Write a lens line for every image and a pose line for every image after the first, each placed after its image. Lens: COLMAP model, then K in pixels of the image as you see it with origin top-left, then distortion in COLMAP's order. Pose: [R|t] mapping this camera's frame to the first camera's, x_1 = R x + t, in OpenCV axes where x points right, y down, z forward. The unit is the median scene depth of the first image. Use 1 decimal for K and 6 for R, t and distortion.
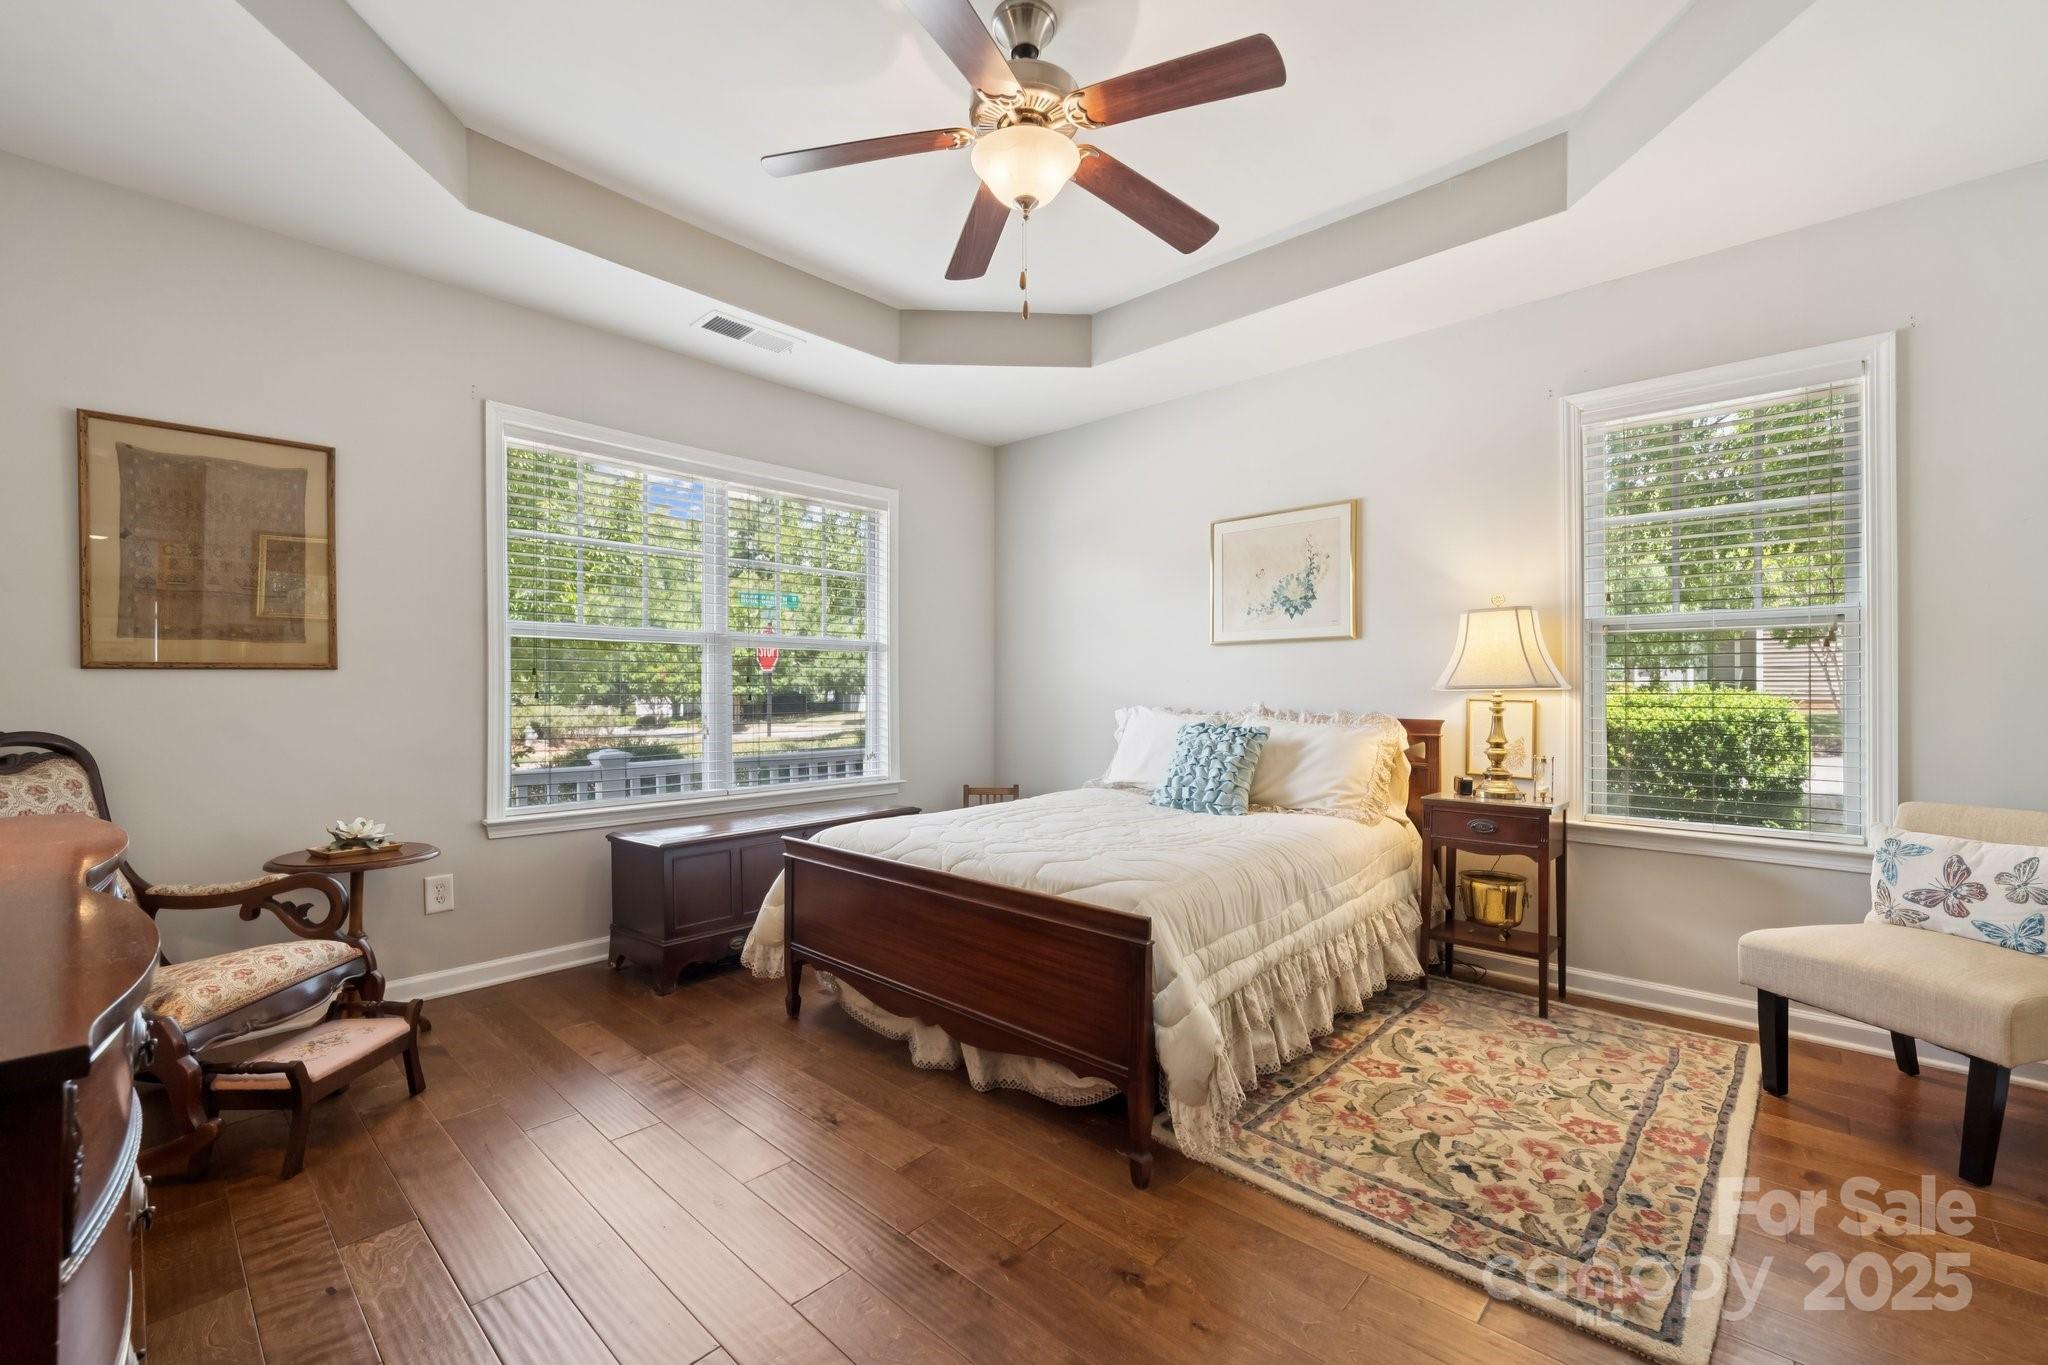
lens RADIAL K [[840.9, 0, 1031.8], [0, 840.9, 696.1], [0, 0, 1]] dist [0.000141, 0.000034]
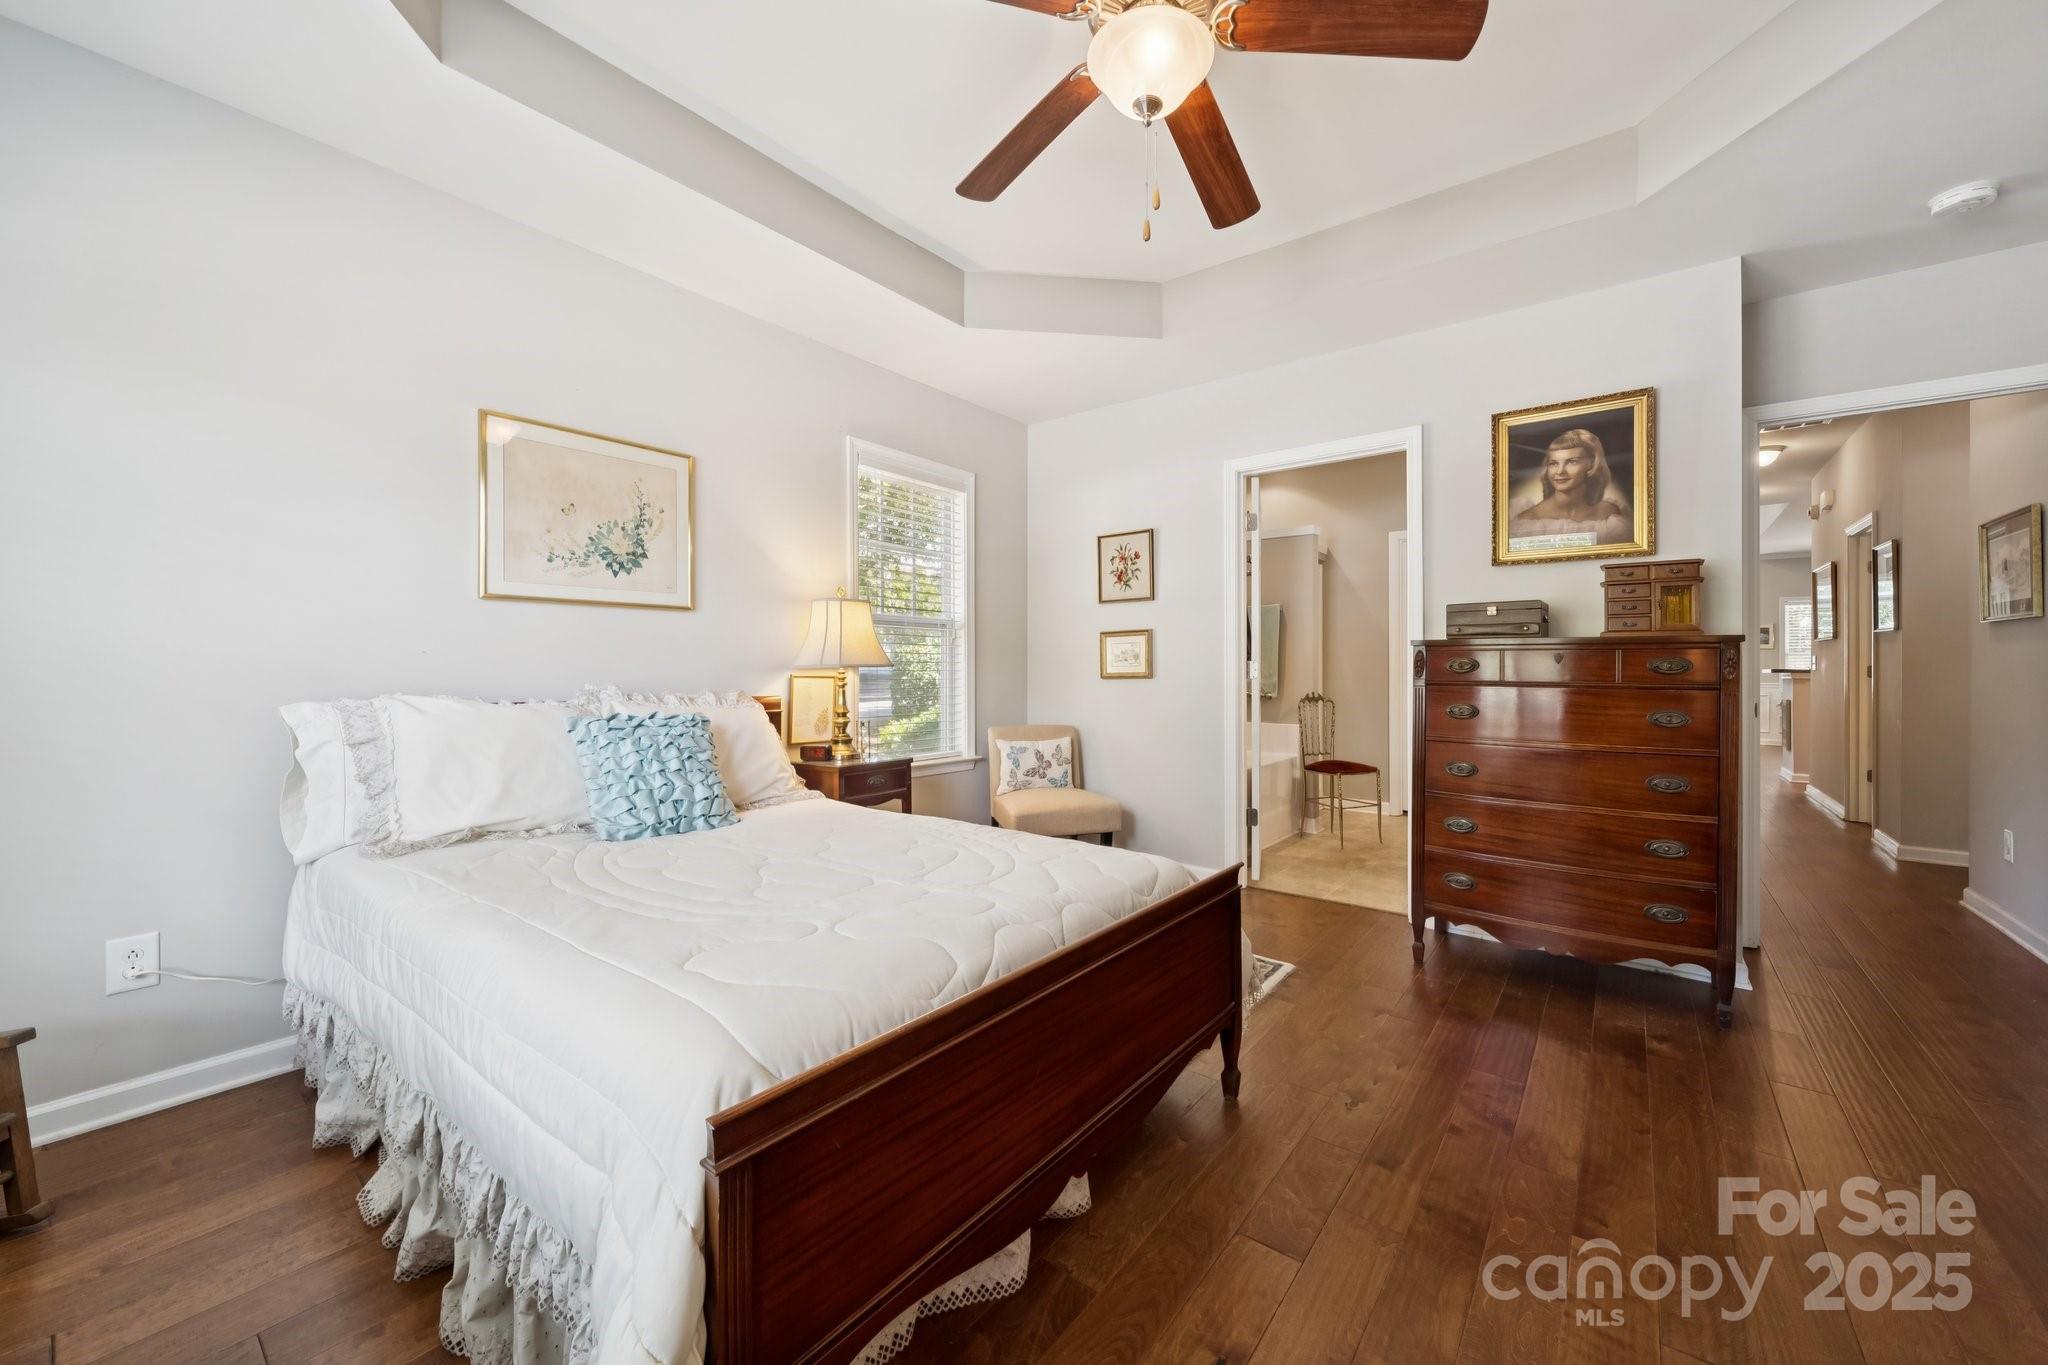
lens RADIAL K [[754.1, 0, 1029.3], [0, 754.1, 692.0], [0, 0, 1]] dist [-0.001089, -0.000084]
pose [[-0.070145, -0.030949, 0.997057, -0.505388], [0.001327, 0.999515, 0.031119, -0.006575], [-0.997536, 0.003506, -0.070070, 0.777843]]
